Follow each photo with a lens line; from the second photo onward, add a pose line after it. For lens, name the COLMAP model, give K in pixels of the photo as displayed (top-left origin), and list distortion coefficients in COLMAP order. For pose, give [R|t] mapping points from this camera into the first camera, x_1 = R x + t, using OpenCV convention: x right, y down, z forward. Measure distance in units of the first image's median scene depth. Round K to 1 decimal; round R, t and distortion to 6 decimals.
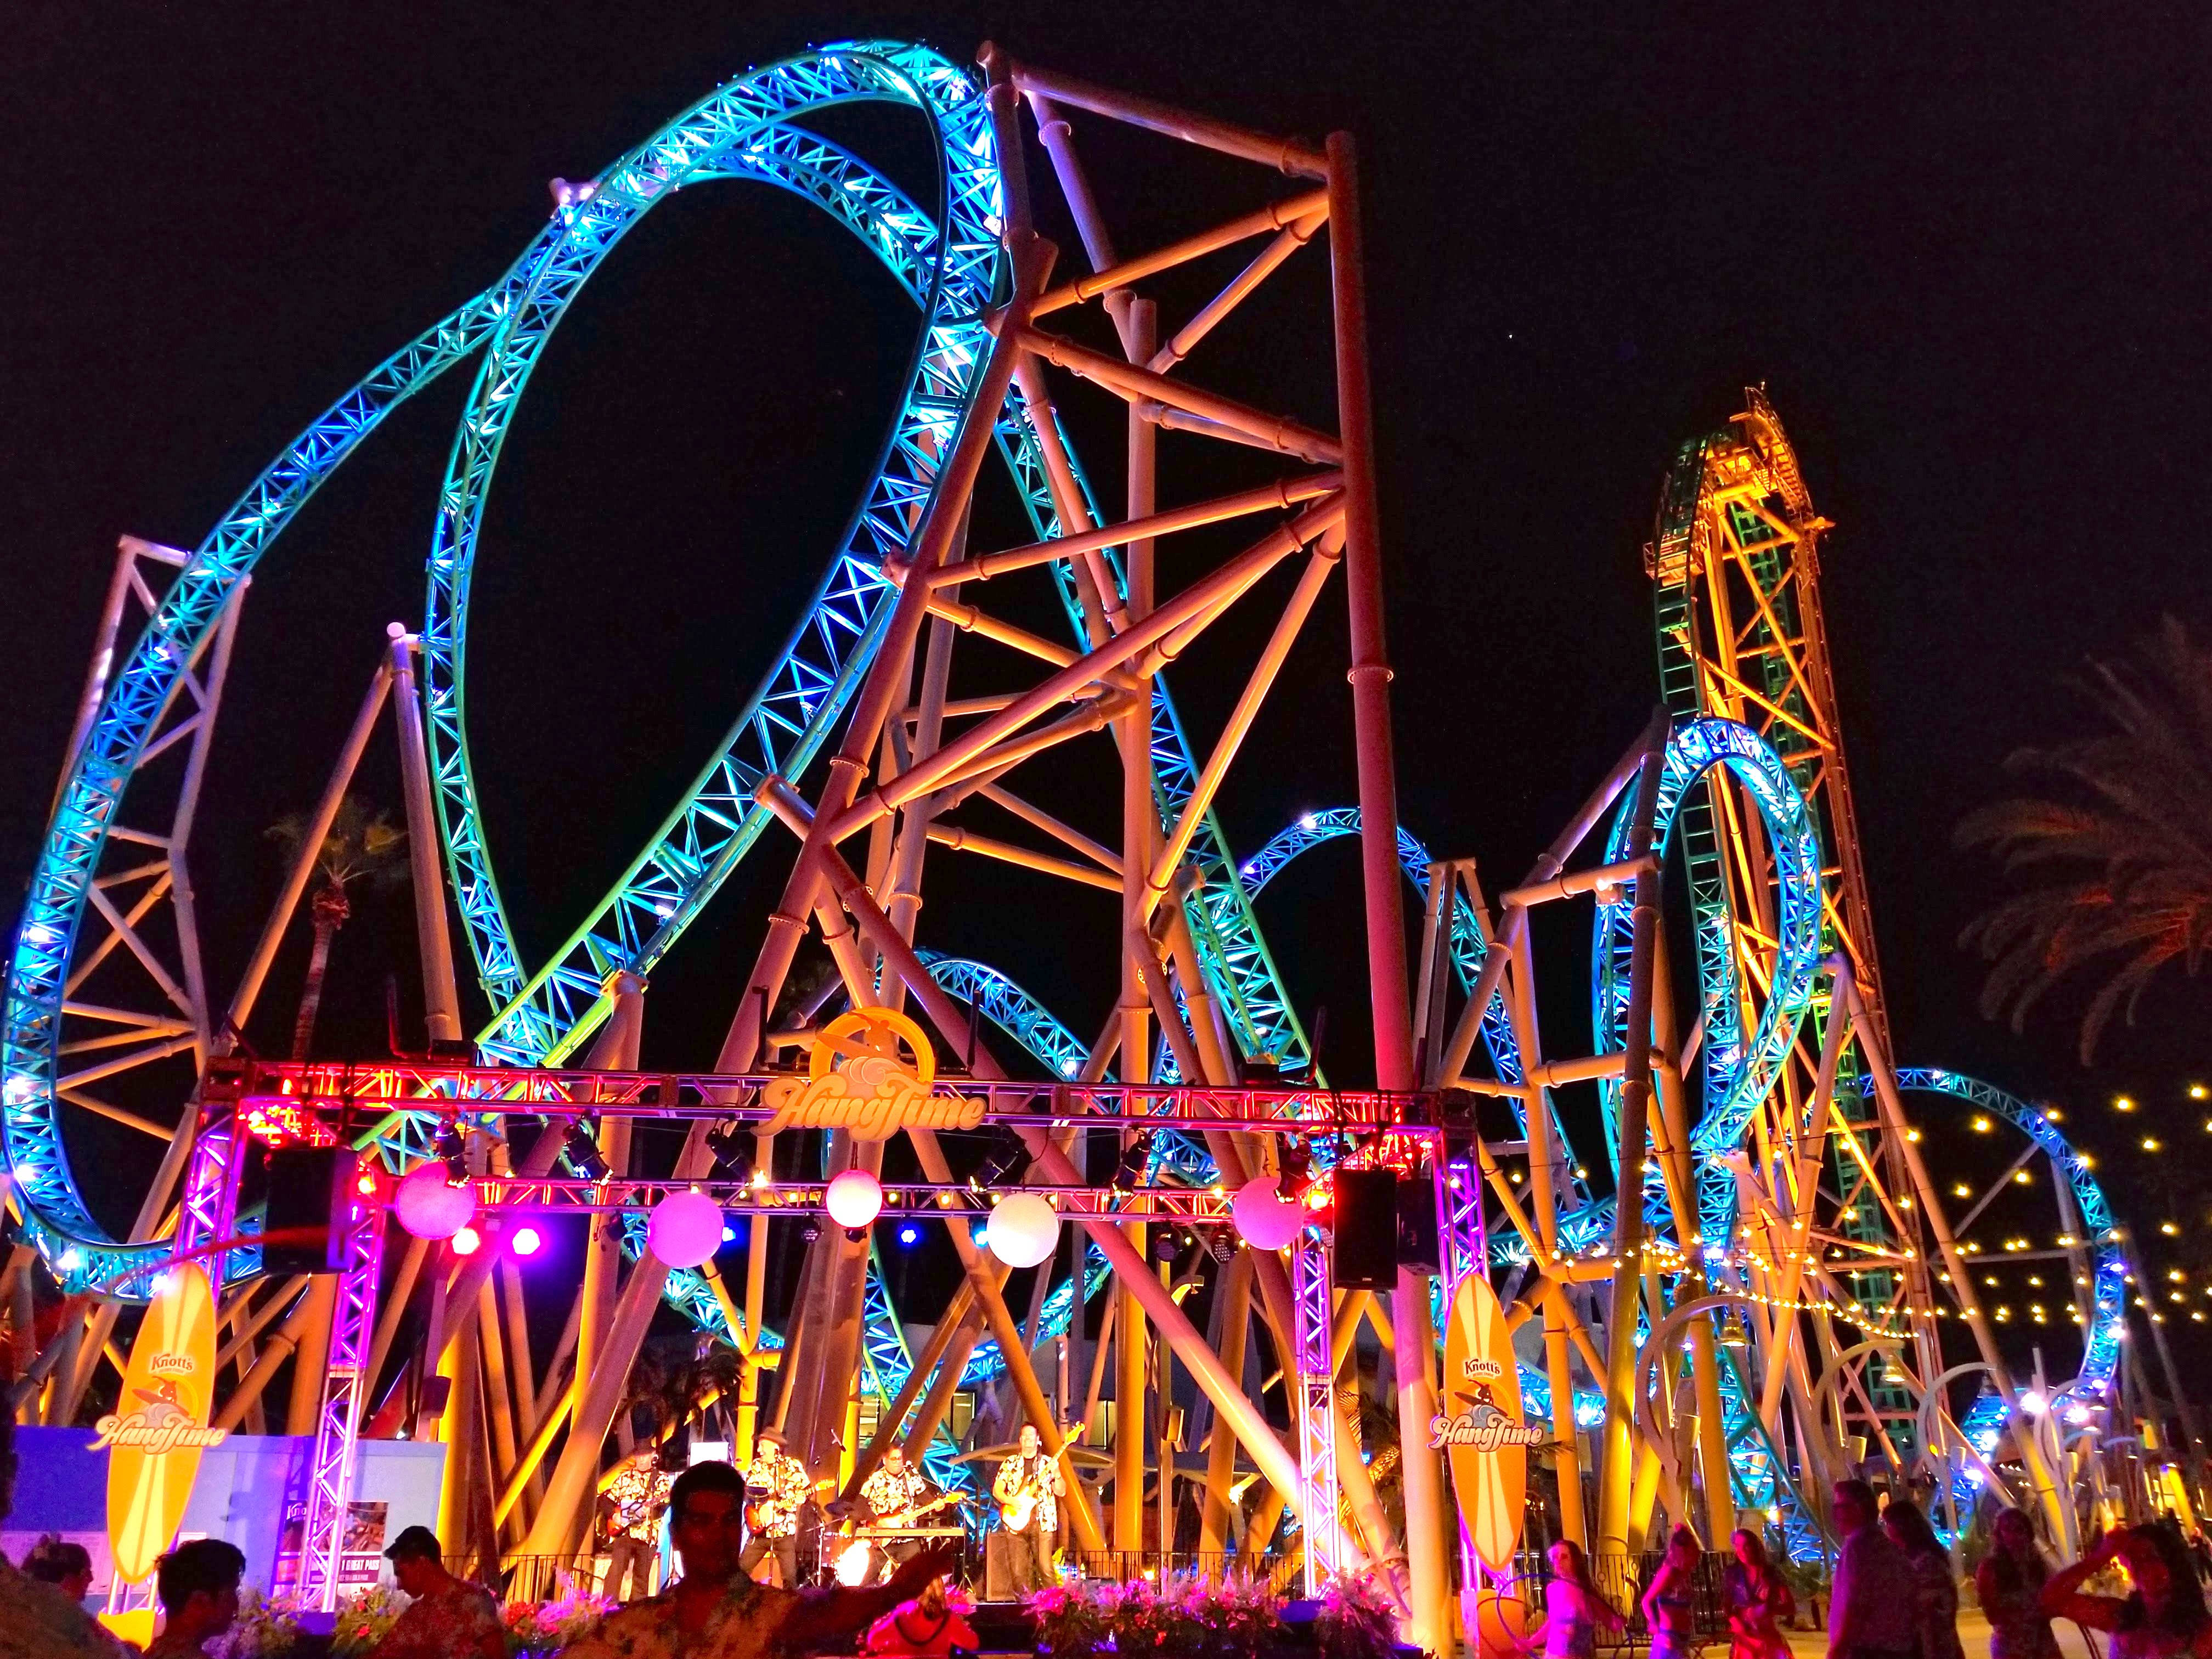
lens RADIAL K [[1767.1, 0, 1106.0], [0, 1767.1, 829.5], [0, 0, 1]] dist [0.058484, -0.099064]
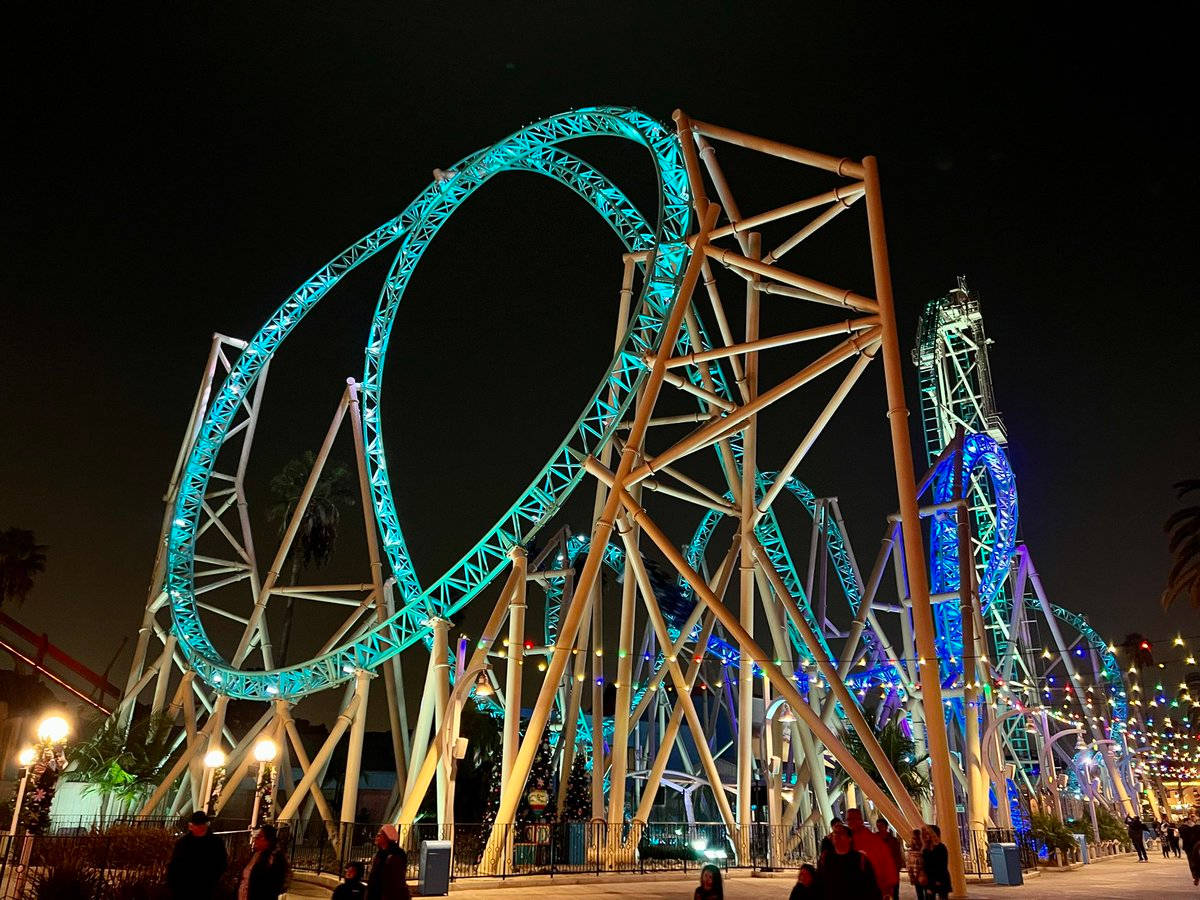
lens RADIAL K [[830.5, 0, 600.5], [0, 830.5, 477.1], [0, 0, 1]] dist [0.065900, -0.113984]
pose [[0.999821, 0.018134, 0.005338, -0.104715], [-0.018136, 0.999836, 0.000256, -0.003207], [-0.005332, -0.000353, 0.999986, 0.005366]]
